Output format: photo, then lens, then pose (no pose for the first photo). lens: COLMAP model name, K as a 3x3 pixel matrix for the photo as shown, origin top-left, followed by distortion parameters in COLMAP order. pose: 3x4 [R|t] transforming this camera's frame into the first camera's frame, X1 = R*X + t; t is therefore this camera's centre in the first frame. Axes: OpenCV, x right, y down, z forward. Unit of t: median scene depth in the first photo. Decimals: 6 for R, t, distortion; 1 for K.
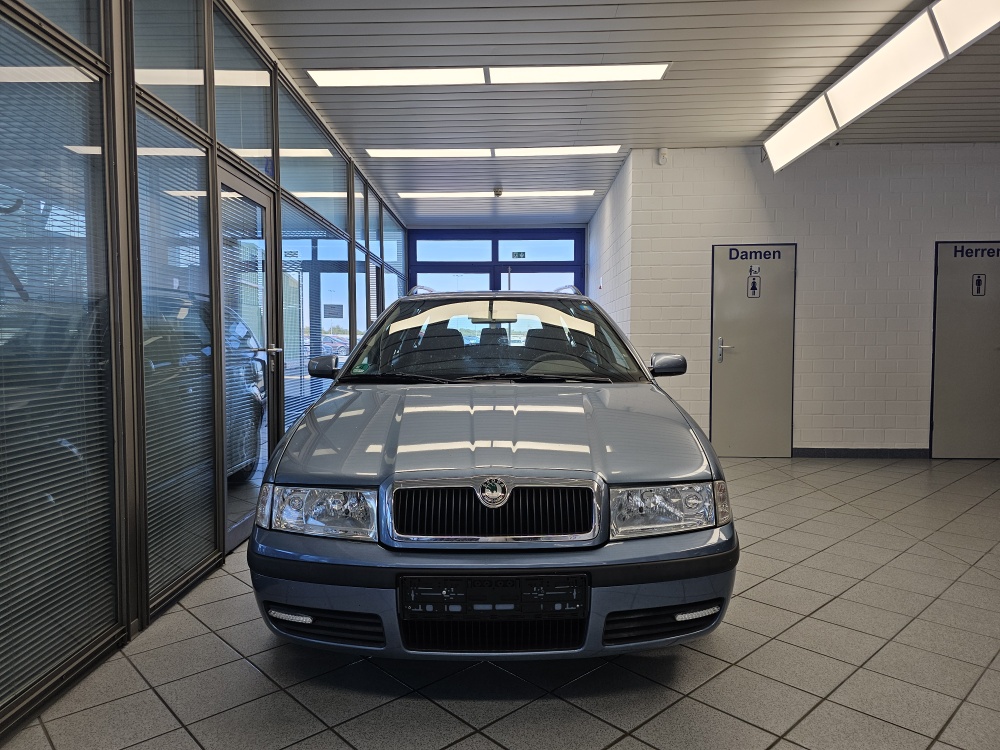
lens RADIAL K [[679.4, 0, 500.9], [0, 679.4, 368.8], [0, 0, 1]] dist [0.053516, -0.058816]
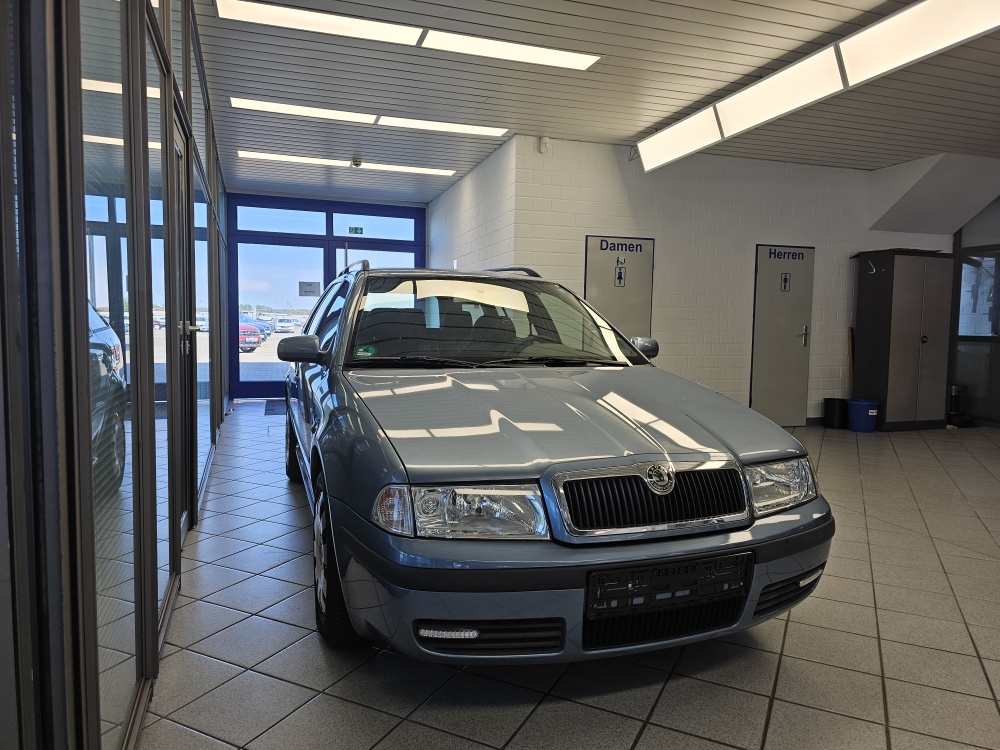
lens RADIAL K [[679.4, 0, 515.1], [0, 679.4, 368.7], [0, 0, 1]] dist [0.053516, -0.058816]
pose [[0.934211, -0.005899, 0.356673, -0.184544], [-0.003248, 0.999681, 0.025040, -0.000411], [-0.356707, -0.024551, 0.933894, 0.053792]]
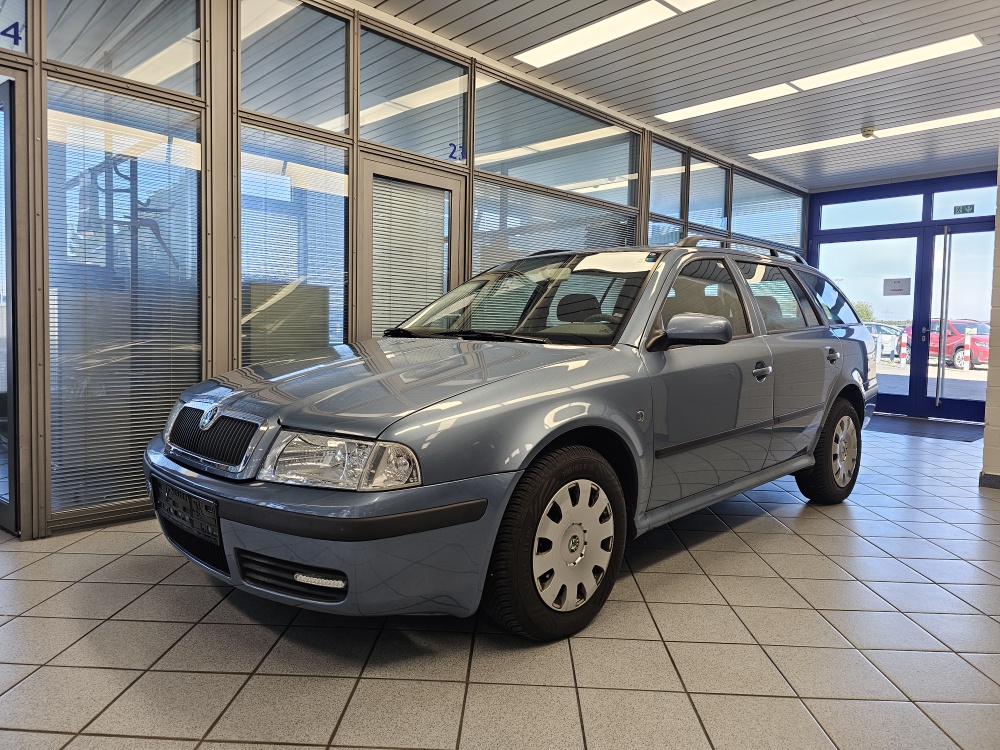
lens RADIAL K [[679.4, 0, 490.5], [0, 679.4, 370.7], [0, 0, 1]] dist [0.053516, -0.058816]
pose [[0.694259, 0.062304, -0.717024, 0.377301], [-0.050281, 0.998011, 0.038035, 0.010664], [0.717967, 0.009647, 0.696010, 0.182810]]
